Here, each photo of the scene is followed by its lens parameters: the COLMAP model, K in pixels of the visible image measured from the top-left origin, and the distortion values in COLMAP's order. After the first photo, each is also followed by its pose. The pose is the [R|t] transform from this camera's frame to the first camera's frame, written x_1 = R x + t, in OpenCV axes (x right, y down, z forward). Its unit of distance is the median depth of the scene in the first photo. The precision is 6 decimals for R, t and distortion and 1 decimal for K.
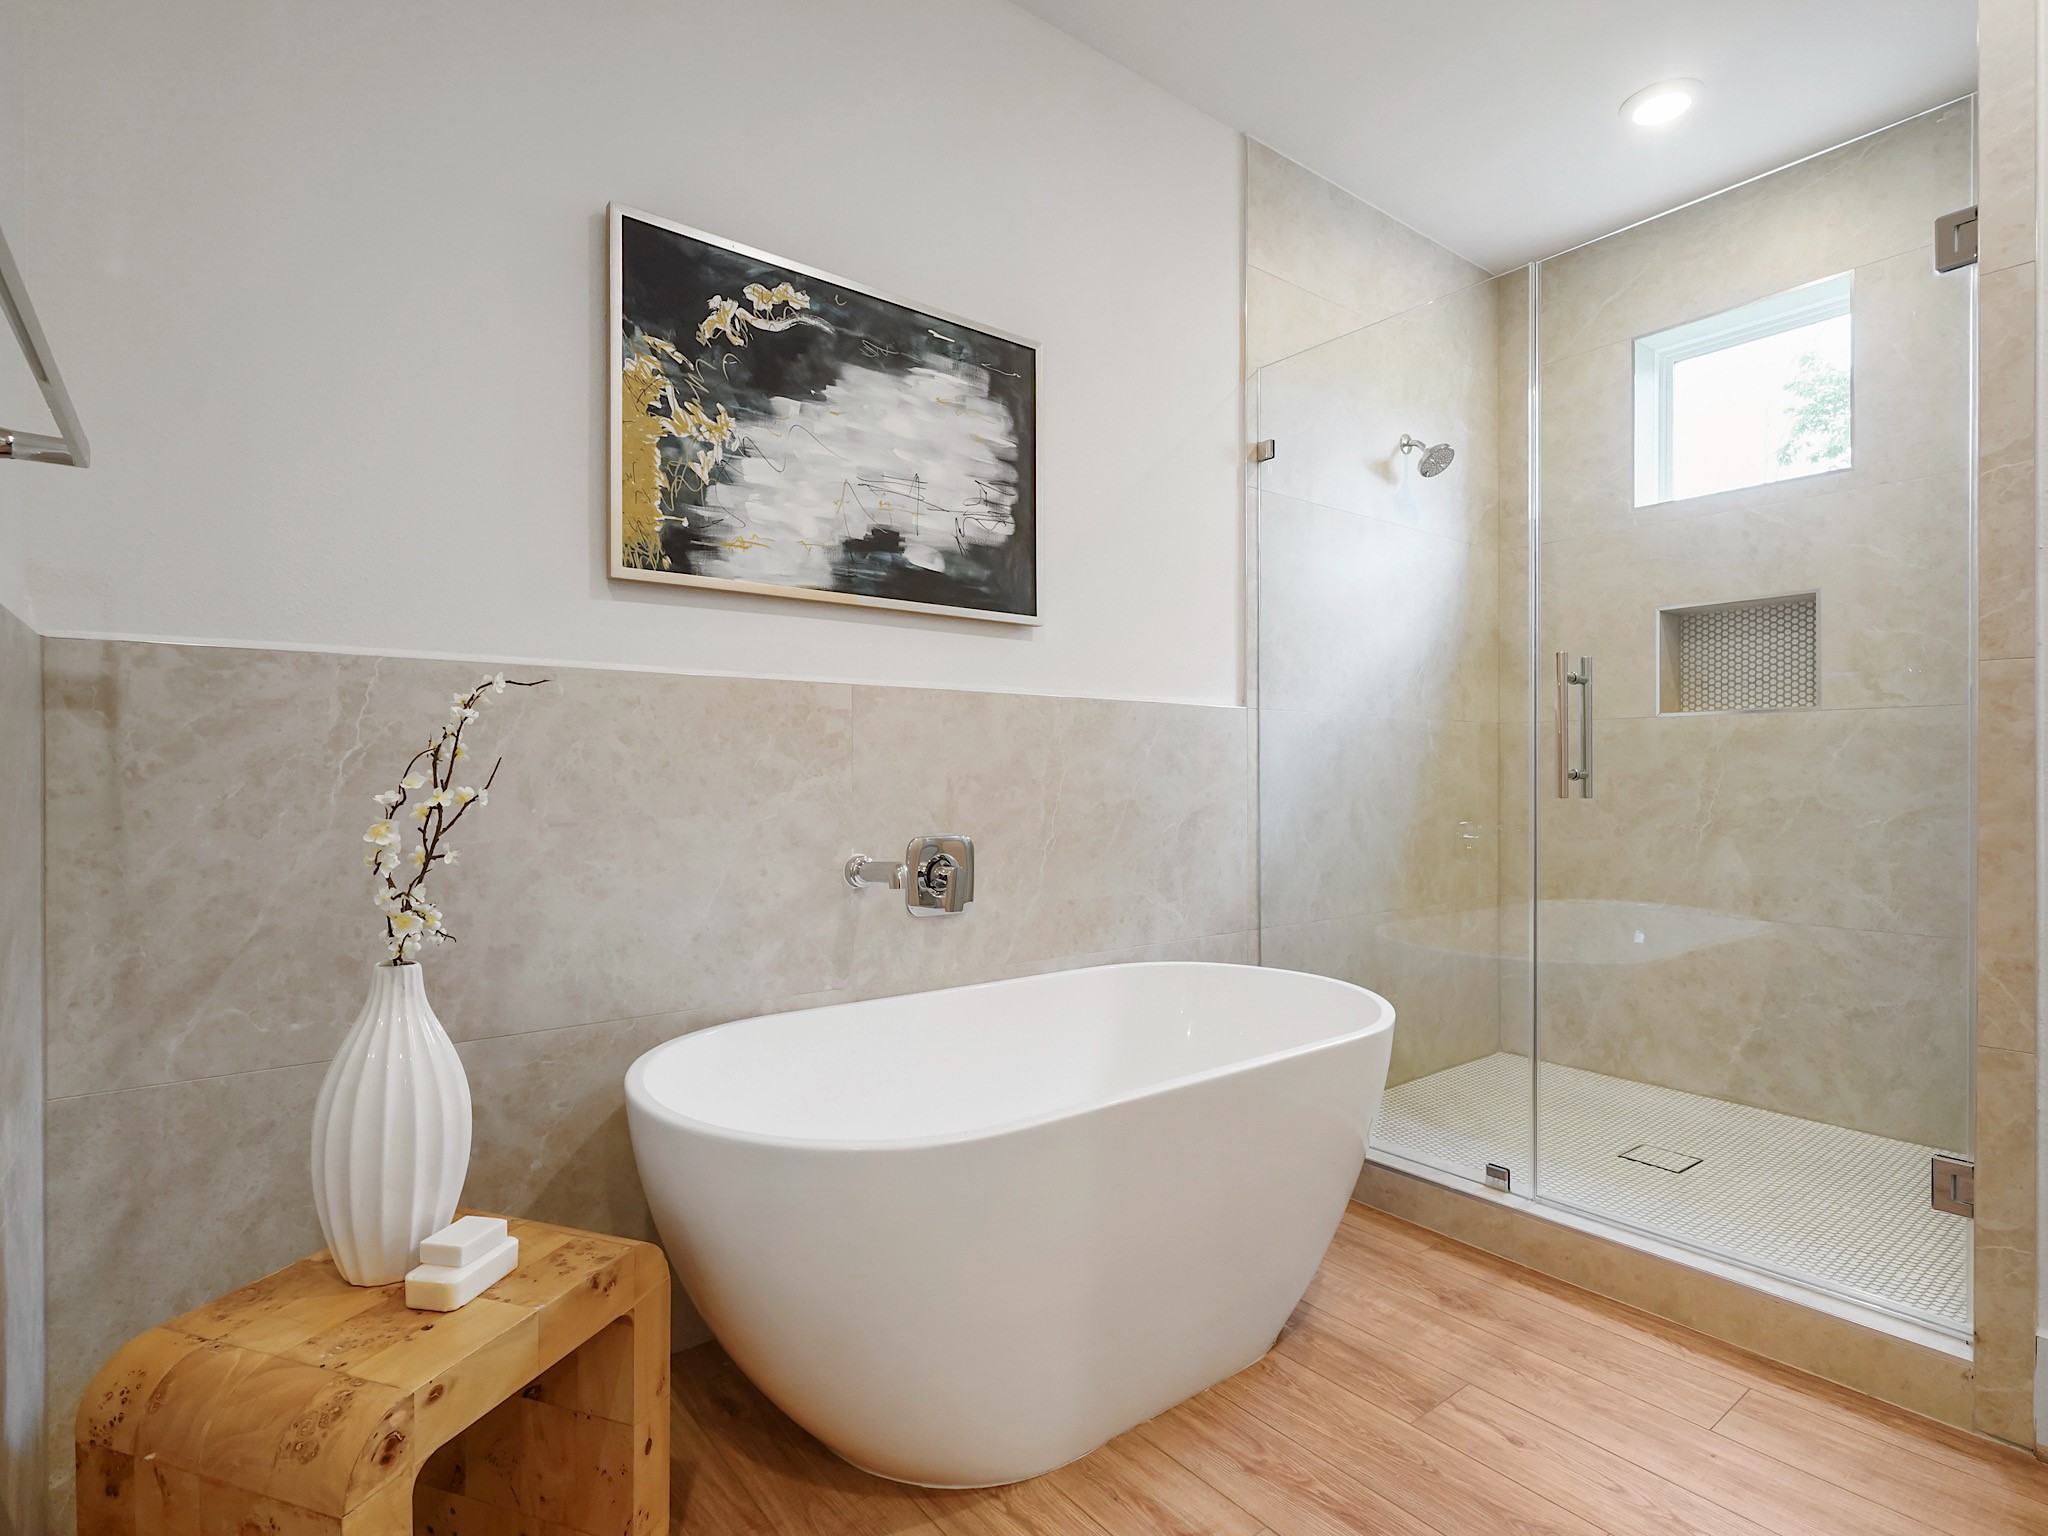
lens RADIAL K [[1033.8, 0, 1021.8], [0, 1033.8, 778.3], [0, 0, 1]] dist [-0.001656, 0.000204]
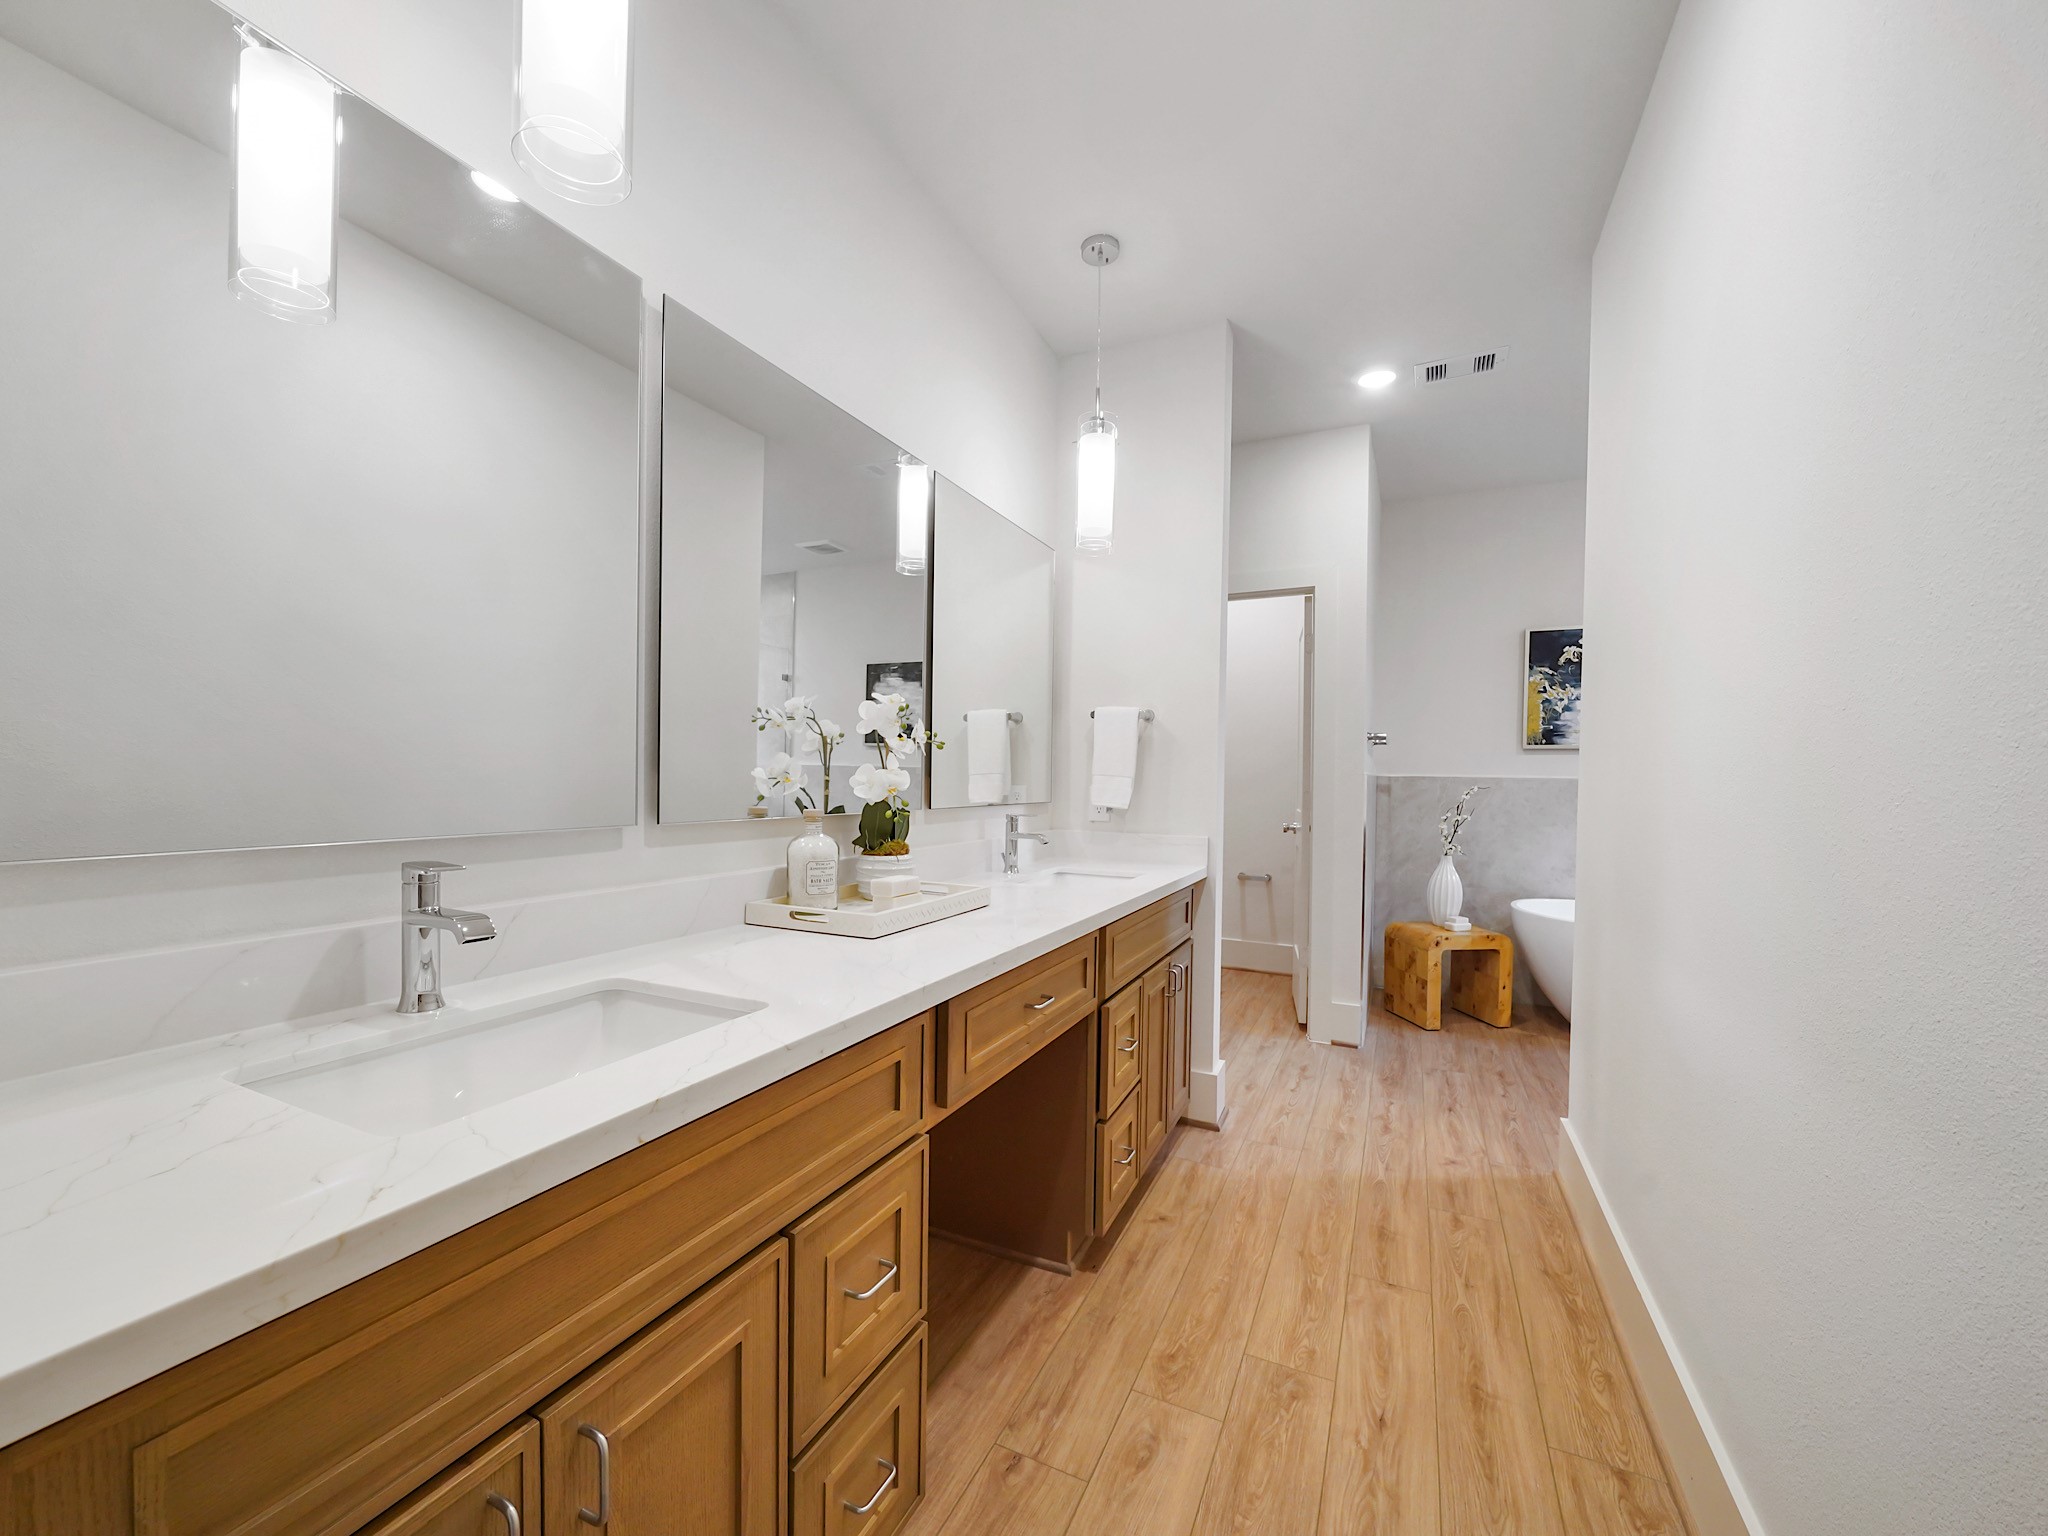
lens RADIAL K [[814.7, 0, 1016.0], [0, 814.7, 788.2], [0, 0, 1]] dist [-0.002454, 0.000010]
pose [[0.445862, 0.022797, -0.894811, 0.962078], [-0.017280, 0.999709, 0.016860, -0.076583], [0.894935, 0.007945, 0.446126, -1.257204]]
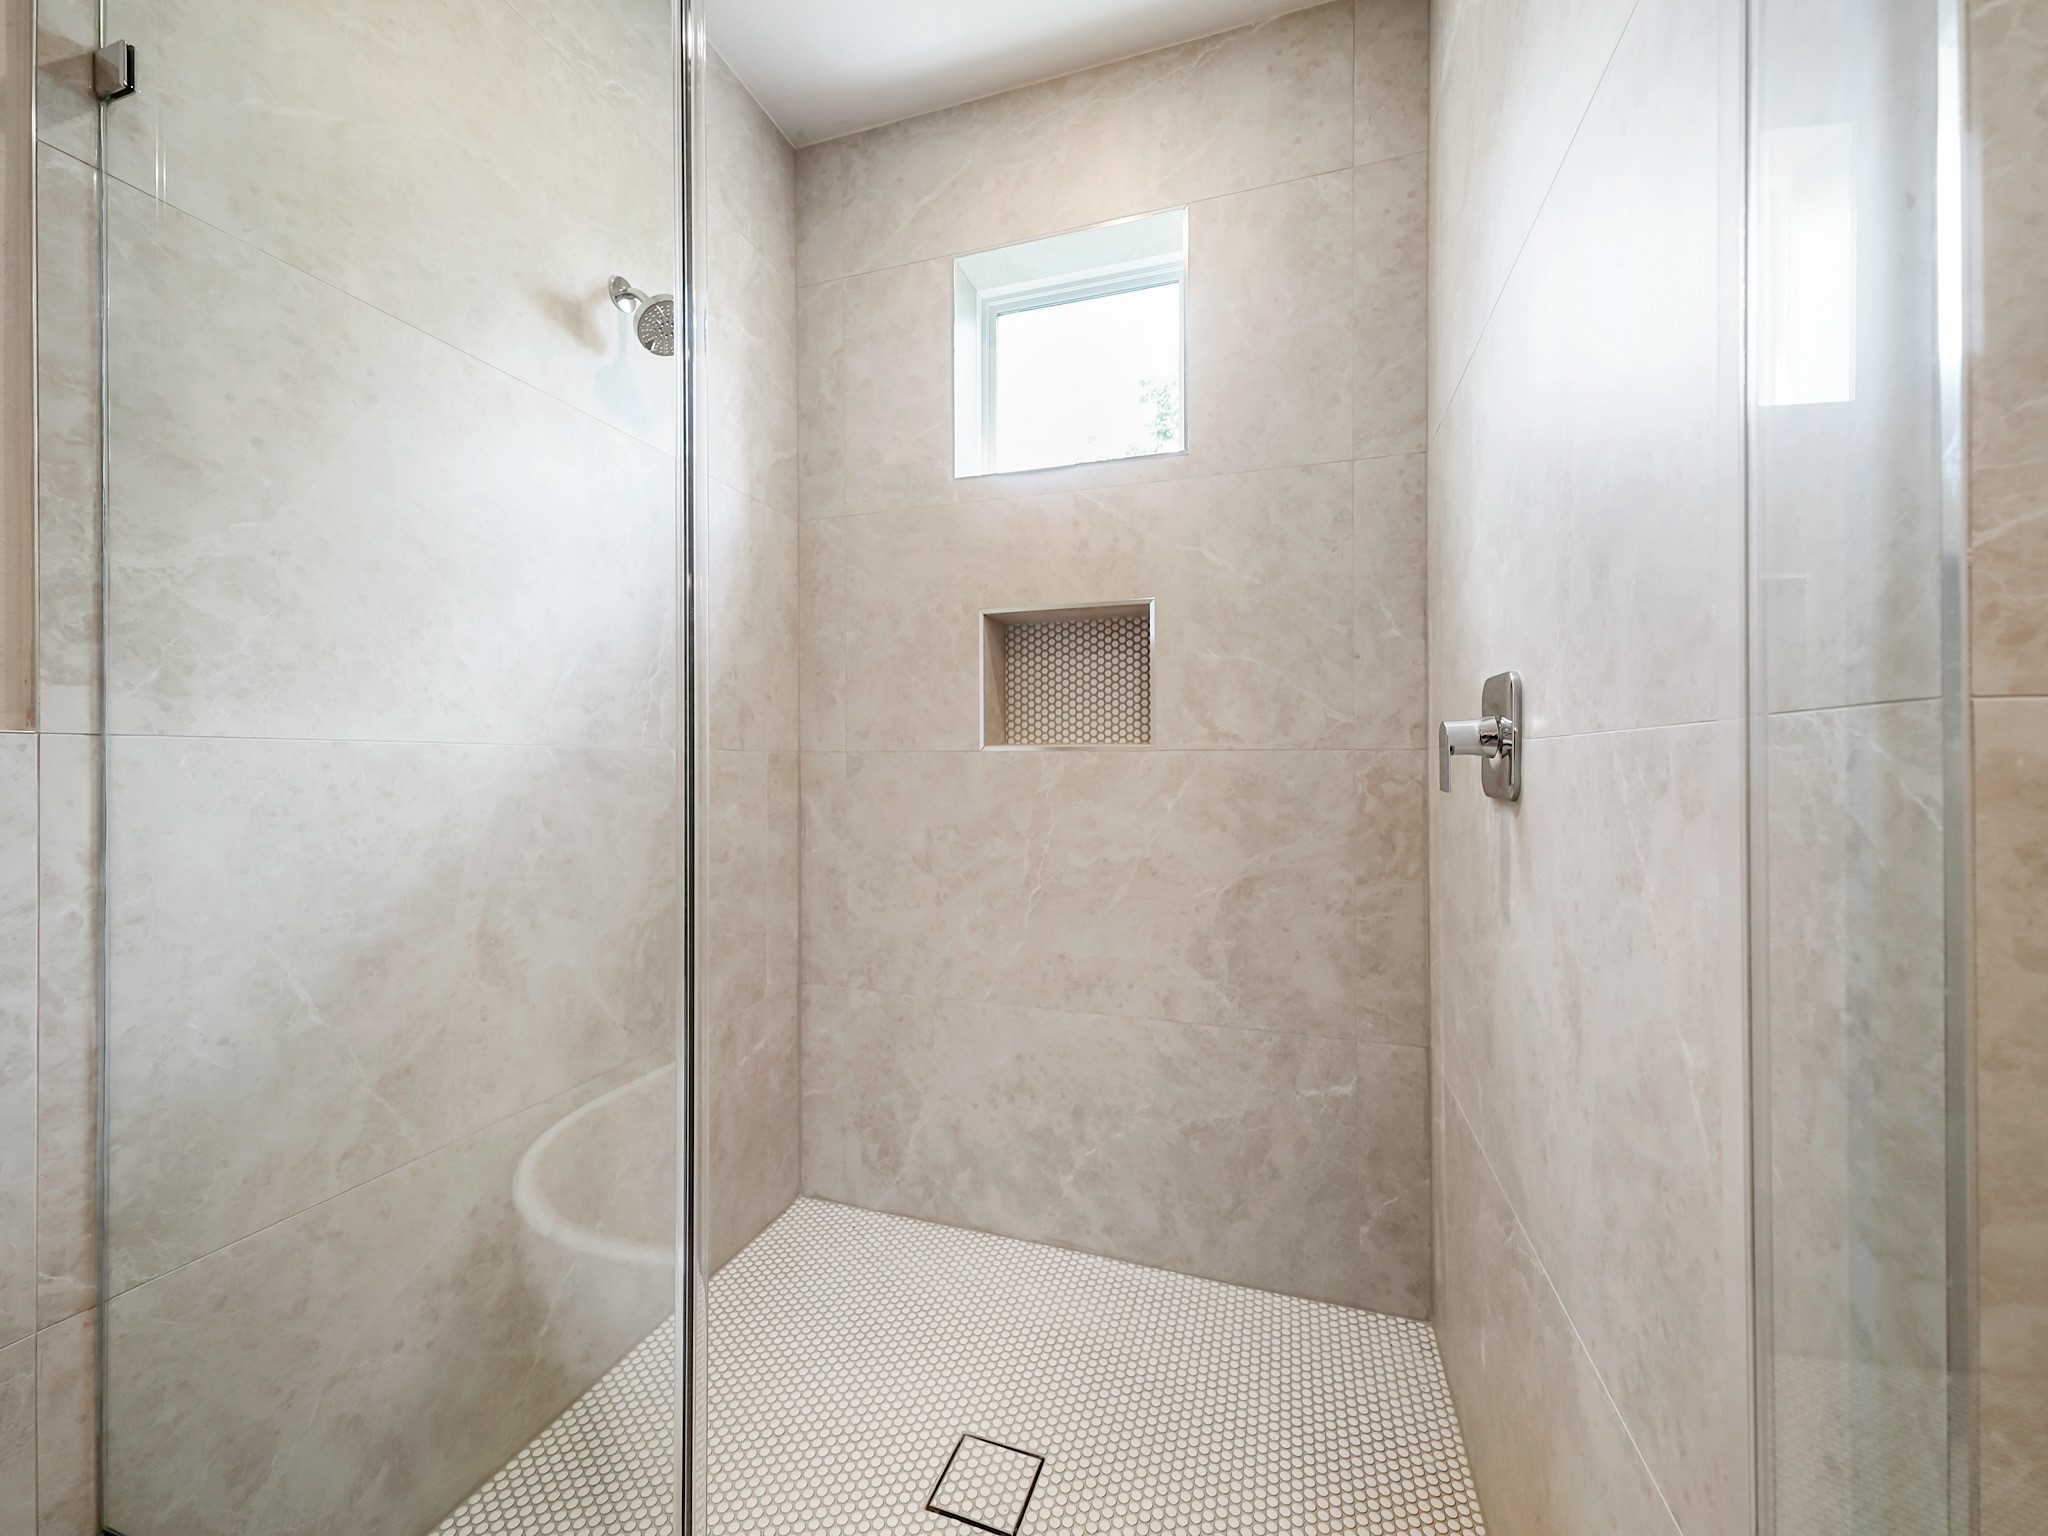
lens RADIAL K [[820.4, 0, 1045.1], [0, 820.4, 762.1], [0, 0, 1]] dist [0.023342, -0.005332]
pose [[0.809764, 0.000164, 0.586756, 0.455196], [0.003901, 0.999976, -0.005662, -0.073736], [-0.586743, 0.006873, 0.809744, 0.736224]]
